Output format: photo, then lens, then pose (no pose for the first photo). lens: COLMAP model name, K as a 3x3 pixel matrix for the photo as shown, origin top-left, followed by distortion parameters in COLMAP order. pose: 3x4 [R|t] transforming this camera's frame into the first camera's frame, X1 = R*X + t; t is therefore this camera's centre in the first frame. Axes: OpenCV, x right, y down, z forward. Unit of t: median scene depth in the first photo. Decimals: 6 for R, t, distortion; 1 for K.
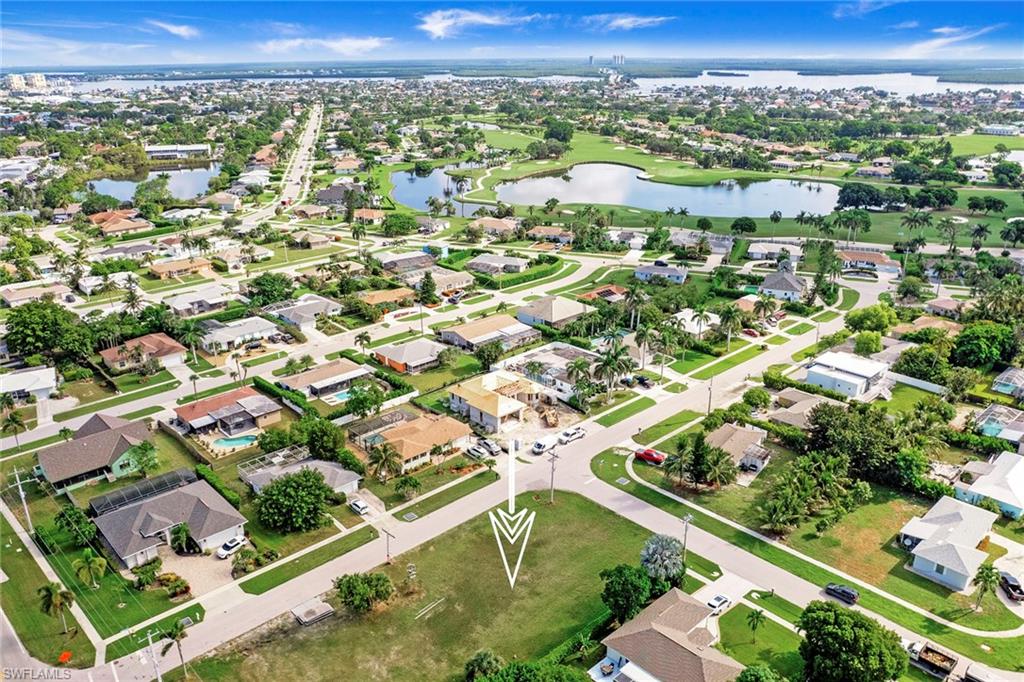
lens RADIAL K [[775.9, 0, 512.0], [0, 775.9, 341.0], [0, 0, 1]] dist [-0.061678, 0.047226]
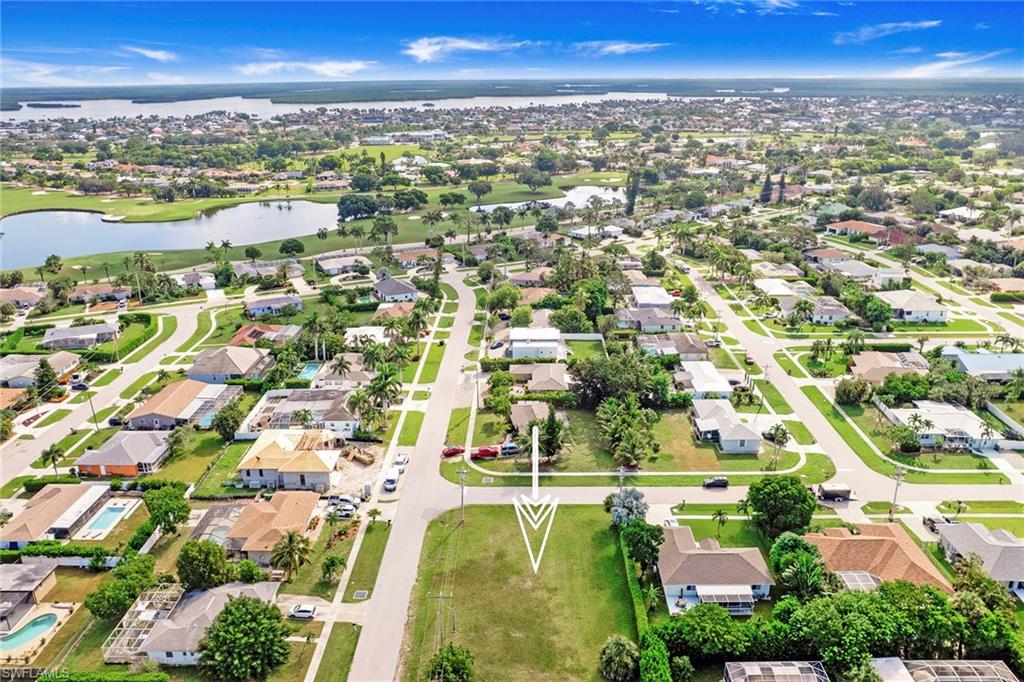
lens RADIAL K [[775.9, 0, 512.0], [0, 775.9, 341.0], [0, 0, 1]] dist [-0.061678, 0.047226]
pose [[0.697756, -0.235028, 0.676682, -0.245739], [0.256049, 0.964066, 0.070820, -0.033212], [-0.669011, 0.123849, 0.732861, 0.089555]]
